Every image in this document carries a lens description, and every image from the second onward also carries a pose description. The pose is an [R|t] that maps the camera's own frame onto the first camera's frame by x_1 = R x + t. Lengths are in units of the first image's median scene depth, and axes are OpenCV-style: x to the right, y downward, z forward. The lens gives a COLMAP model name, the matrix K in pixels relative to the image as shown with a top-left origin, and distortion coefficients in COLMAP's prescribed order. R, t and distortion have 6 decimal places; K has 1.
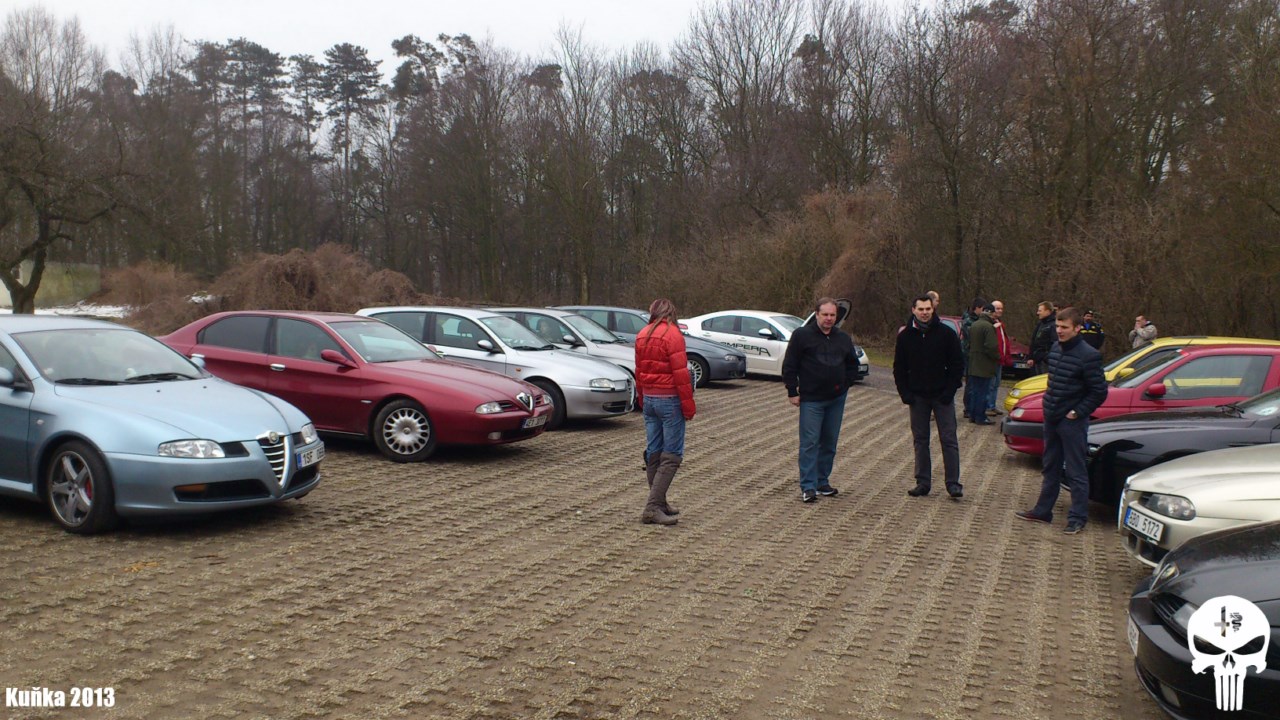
lens RADIAL K [[1154.7, 0, 657.1], [0, 1154.7, 378.4], [0, 0, 1]] dist [0.021447, -0.059056]
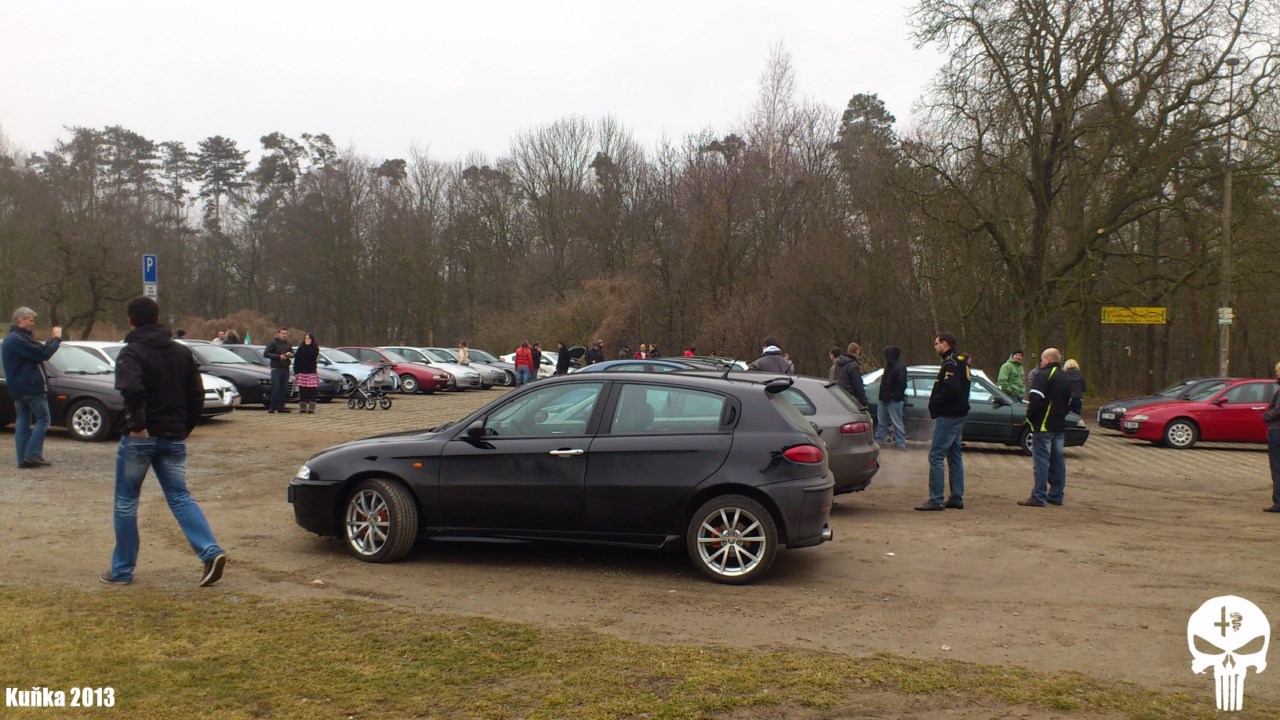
lens RADIAL K [[1154.7, 0, 664.1], [0, 1154.7, 364.2], [0, 0, 1]] dist [0.021447, -0.059056]
pose [[0.988193, -0.008033, 0.153004, -0.001595], [0.017051, 0.998187, -0.057718, 0.019783], [-0.152263, 0.059645, 0.986539, -0.236462]]
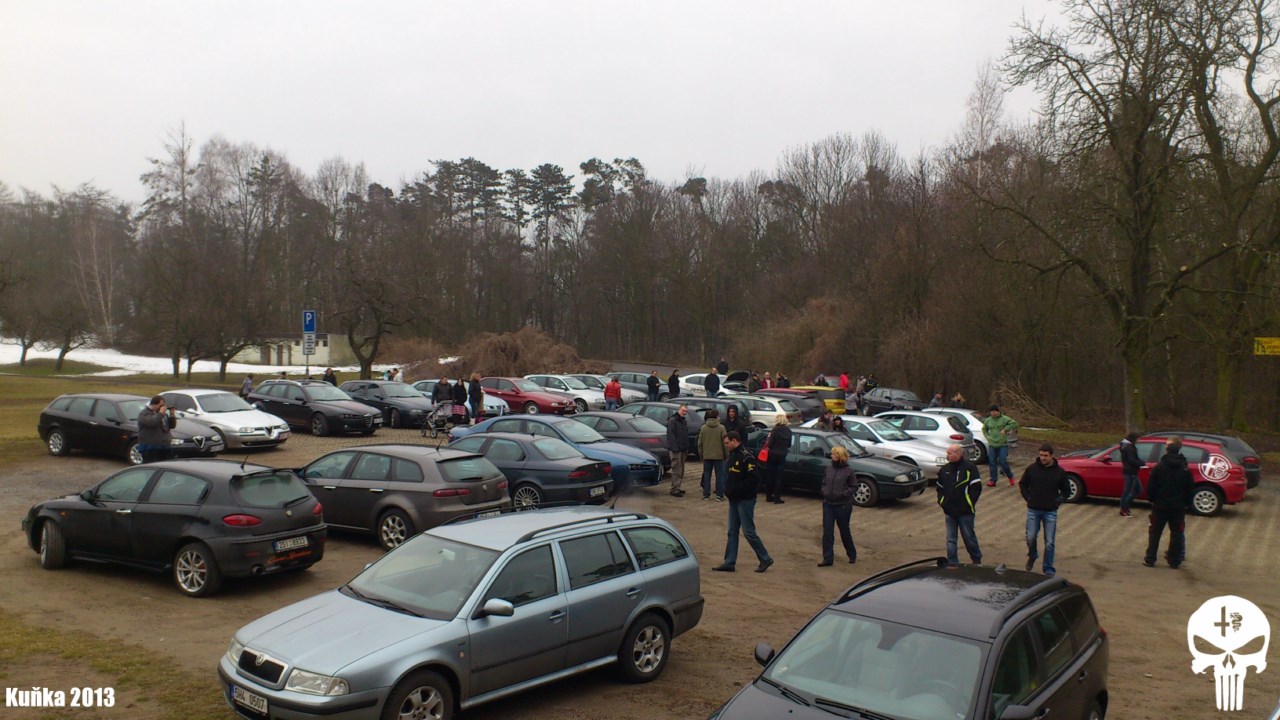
lens RADIAL K [[1154.7, 0, 650.3], [0, 1154.7, 363.0], [0, 0, 1]] dist [0.021447, -0.059056]
pose [[0.983922, -0.000229, -0.178597, 0.088116], [-0.010068, 0.998338, -0.056745, 0.010914], [0.178313, 0.057630, 0.982285, -0.278757]]
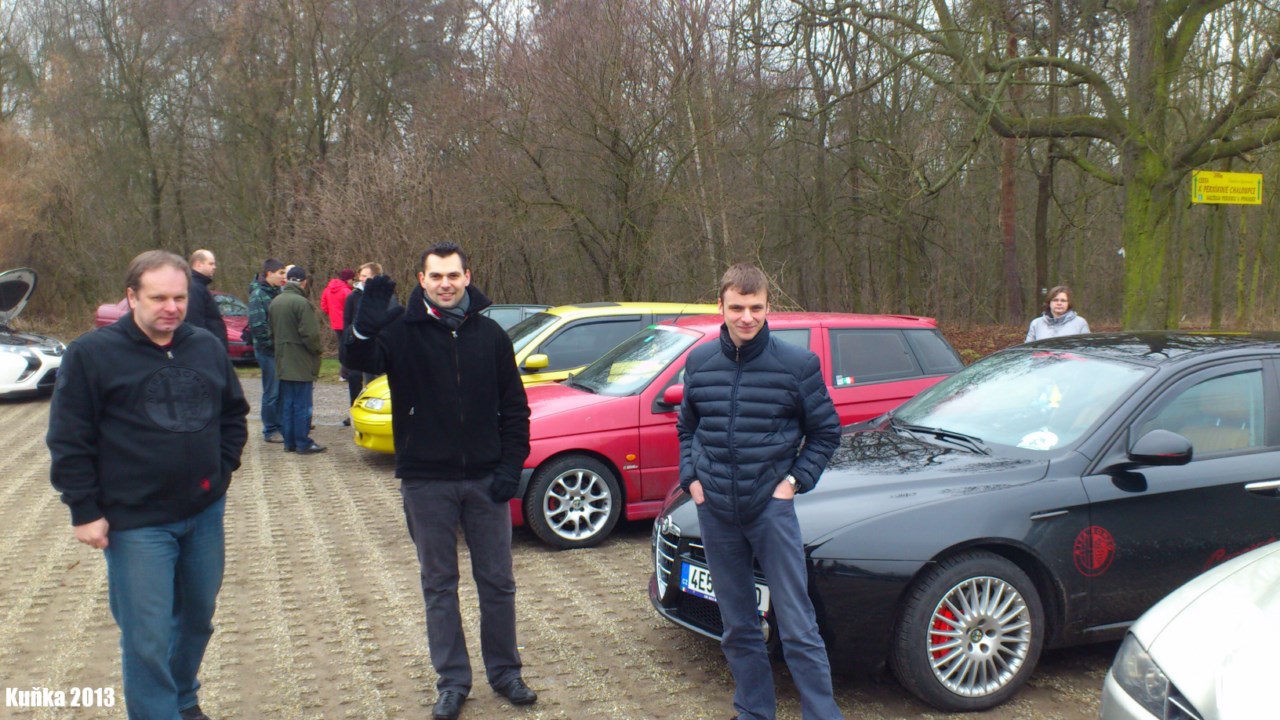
lens RADIAL K [[1154.7, 0, 632.1], [0, 1154.7, 358.3], [0, 0, 1]] dist [0.021447, -0.059056]
pose [[0.776567, -0.072587, 0.625839, 0.002469], [0.065655, 0.997256, 0.034198, -0.003697], [-0.626604, 0.014533, 0.779202, 0.058528]]
